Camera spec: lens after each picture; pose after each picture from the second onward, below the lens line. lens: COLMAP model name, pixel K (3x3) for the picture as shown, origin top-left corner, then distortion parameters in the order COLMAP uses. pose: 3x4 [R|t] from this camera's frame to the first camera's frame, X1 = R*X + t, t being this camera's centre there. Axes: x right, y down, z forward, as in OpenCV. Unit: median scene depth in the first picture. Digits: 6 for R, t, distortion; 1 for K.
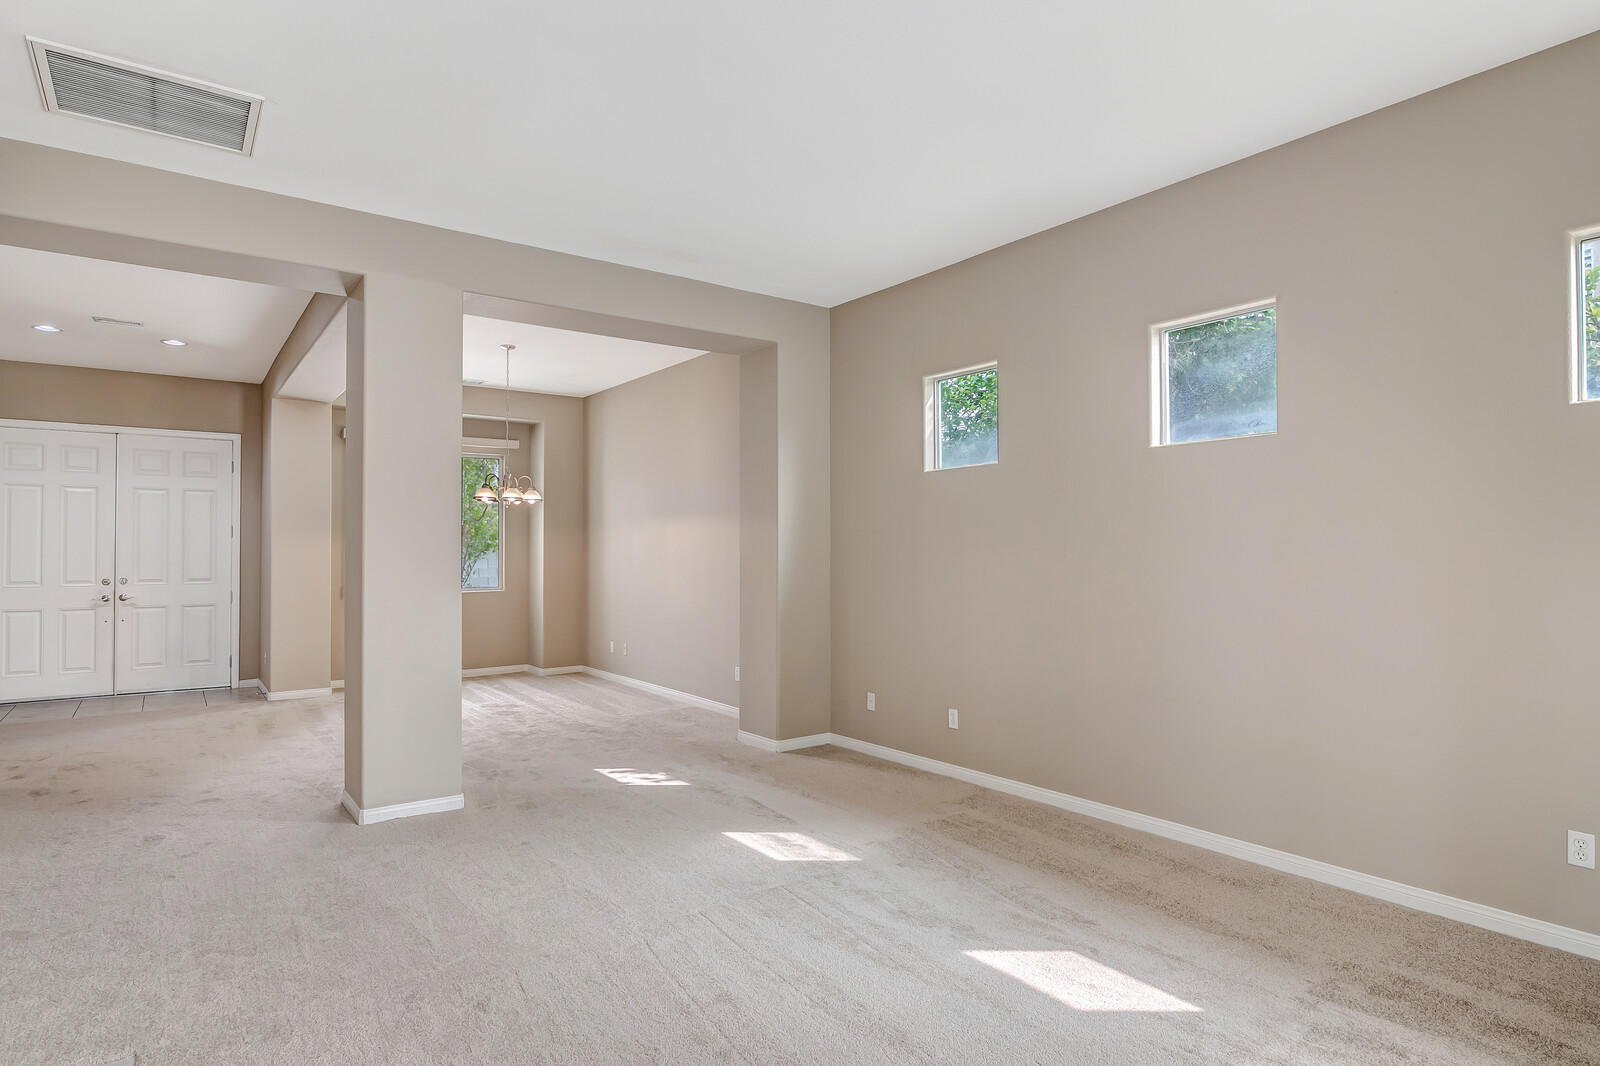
lens RADIAL K [[867.5, 0, 797.5], [0, 867.5, 535.8], [0, 0, 1]] dist [-0.014869, 0.001349]
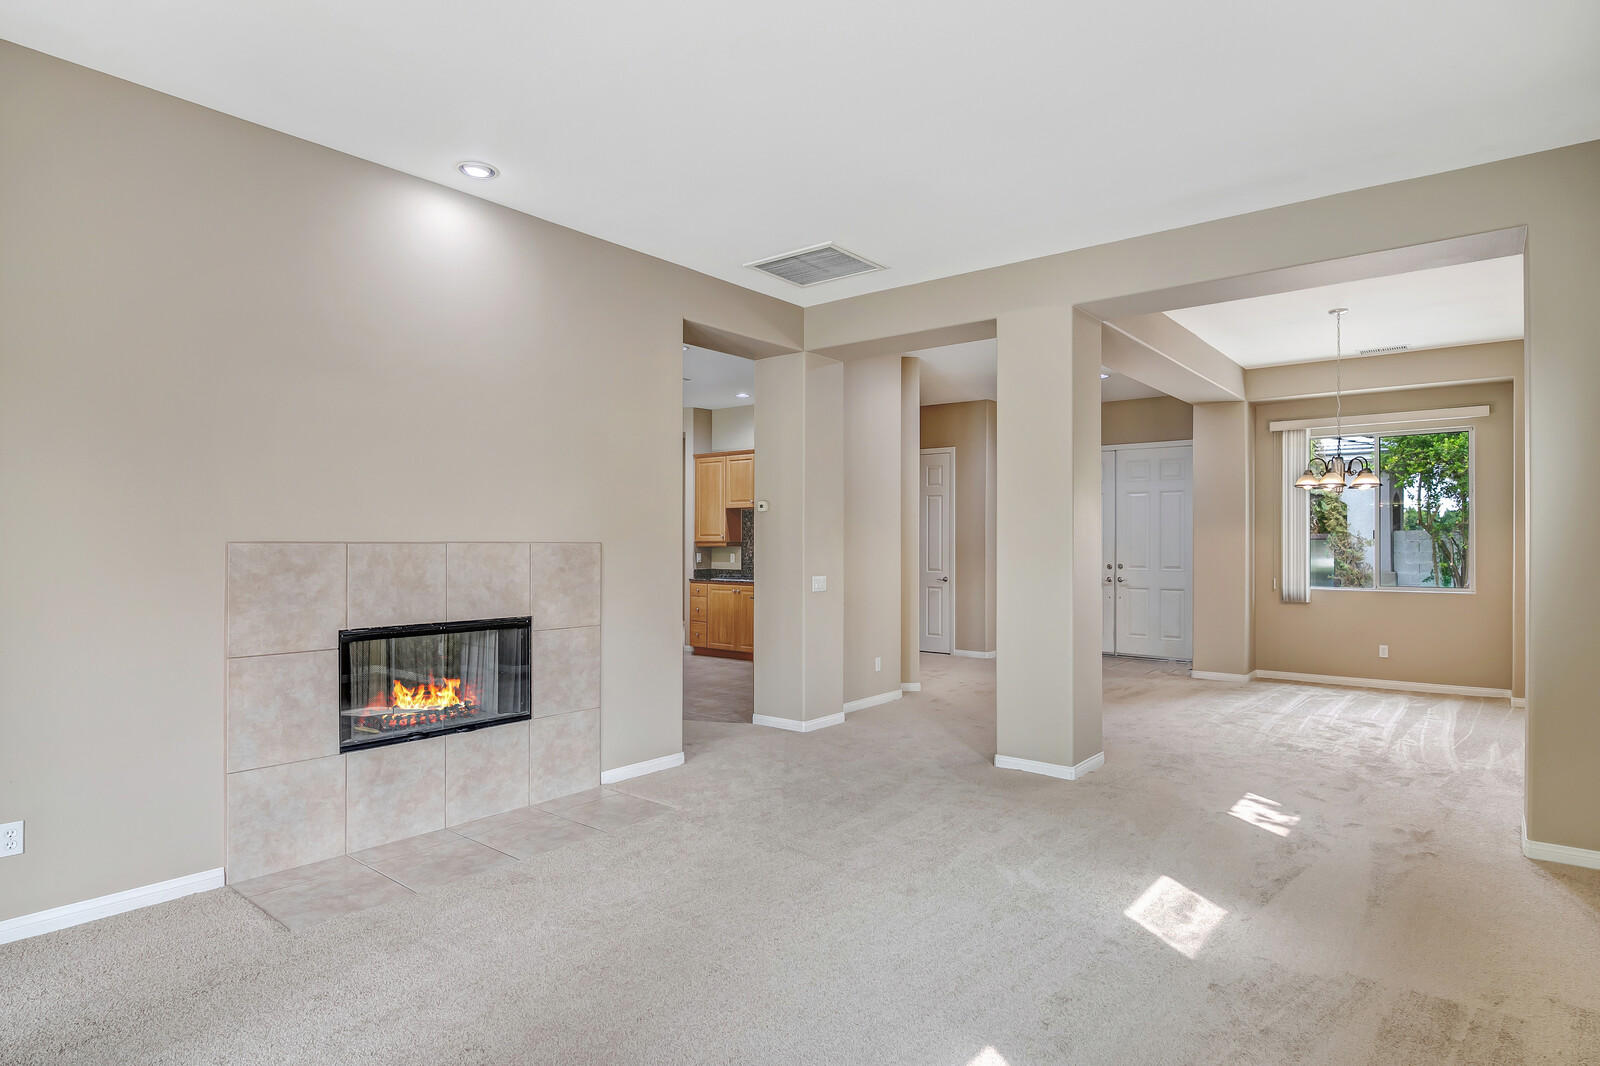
lens RADIAL K [[867.5, 0, 811.6], [0, 867.5, 540.0], [0, 0, 1]] dist [-0.014869, 0.001349]
pose [[0.255538, 0.000366, -0.966799, 0.569617], [0.014705, 0.999883, 0.004266, 0.002563], [0.966687, -0.015307, 0.255503, 0.395811]]
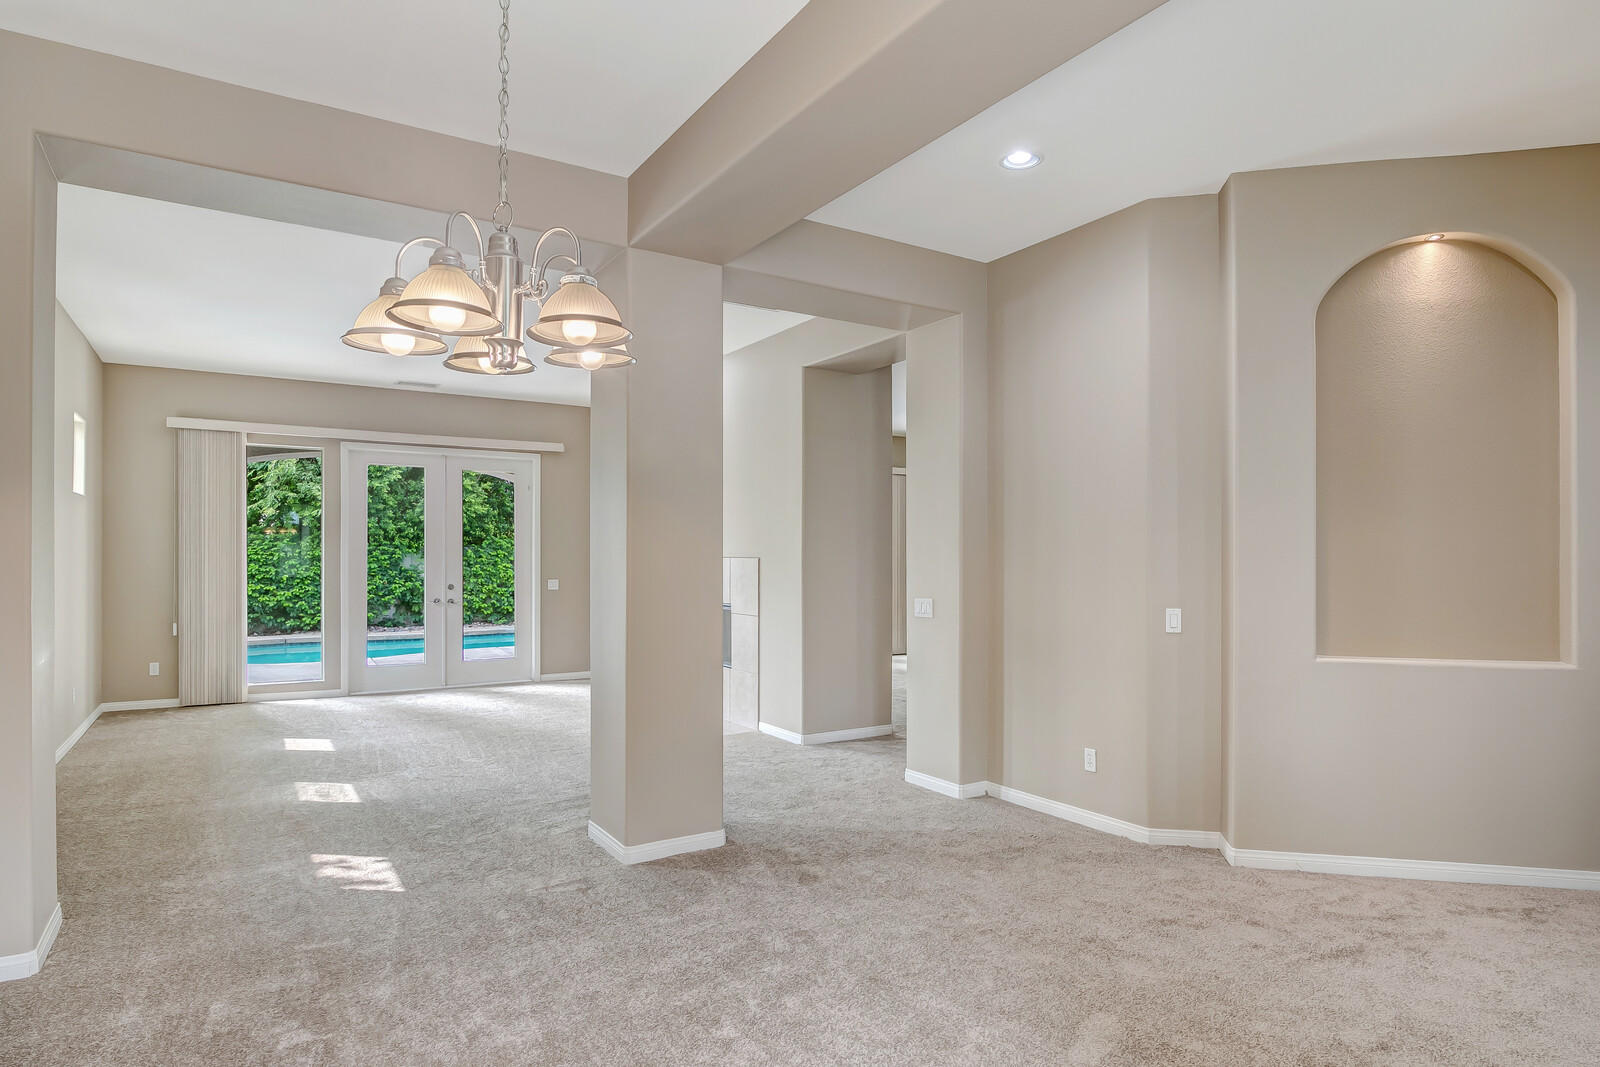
lens RADIAL K [[867.5, 0, 786.8], [0, 867.5, 557.4], [0, 0, 1]] dist [-0.014869, 0.001349]
pose [[-0.996999, 0.005385, 0.077223, -0.659447], [0.004364, 0.999901, -0.013393, 0.026582], [-0.077287, -0.013015, -0.996924, 1.860386]]
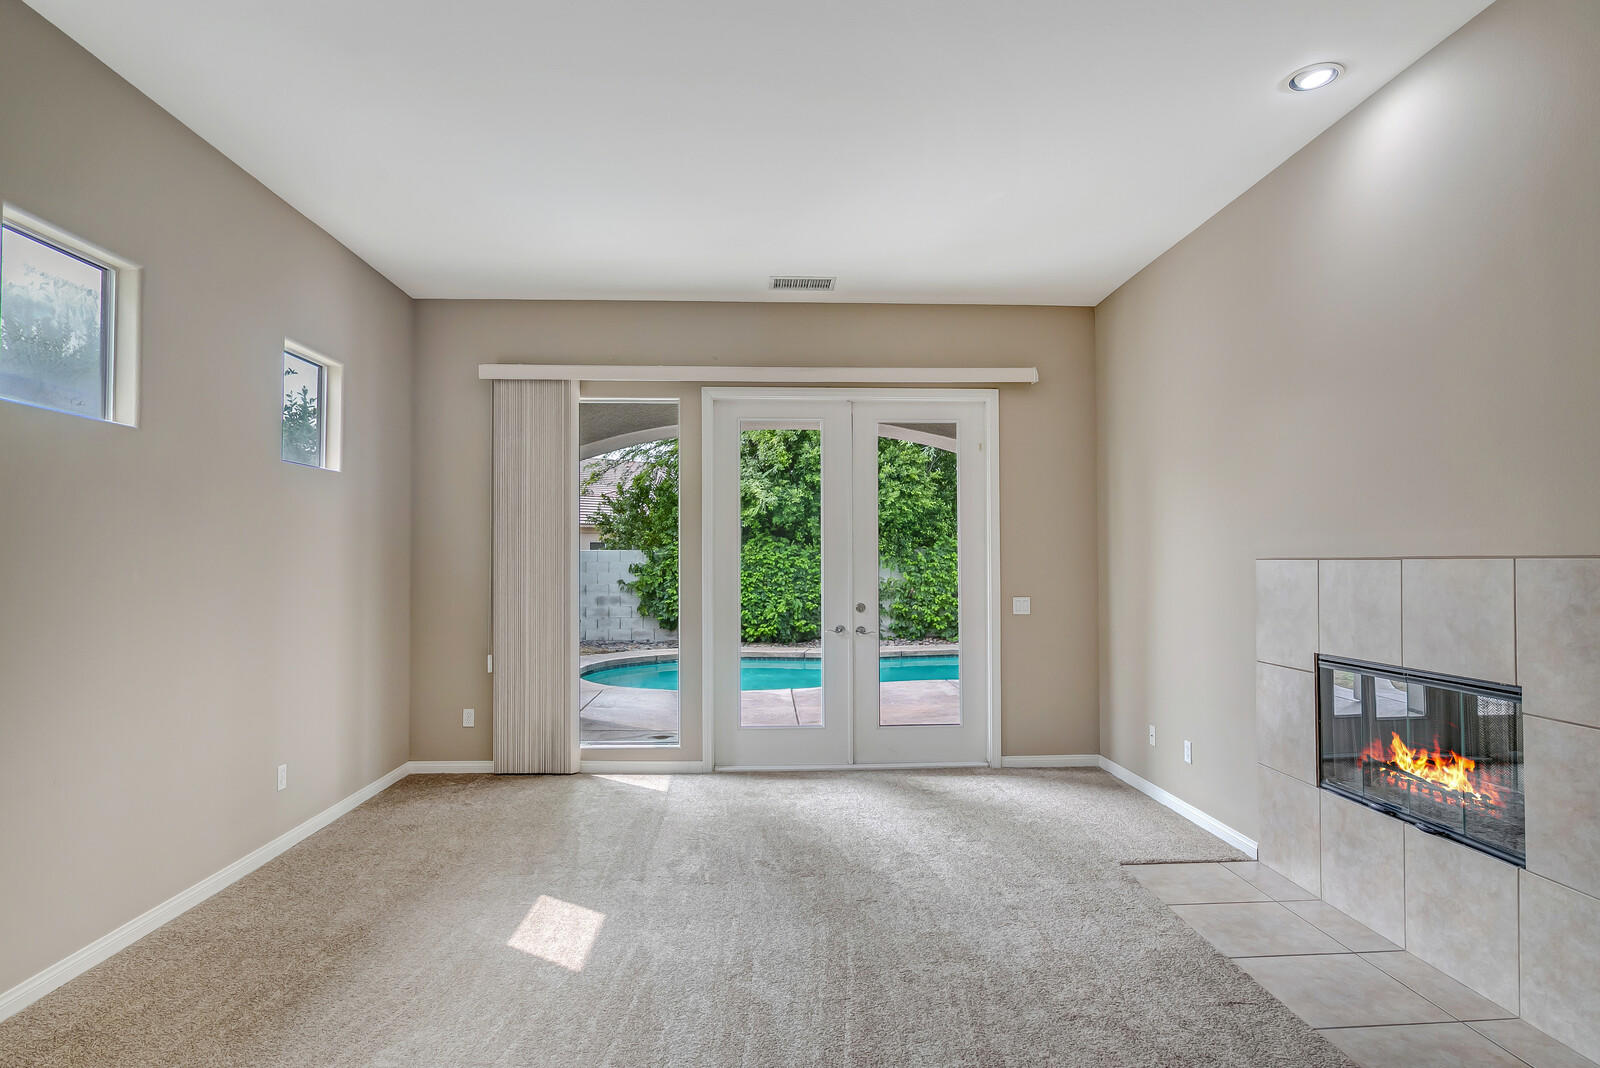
lens RADIAL K [[867.5, 0, 812.4], [0, 867.5, 536.1], [0, 0, 1]] dist [-0.014869, 0.001349]
pose [[-0.841246, 0.023405, 0.540145, -0.362398], [-0.000588, 0.999022, -0.044205, 0.016370], [-0.540652, -0.037505, -0.840410, 1.043356]]
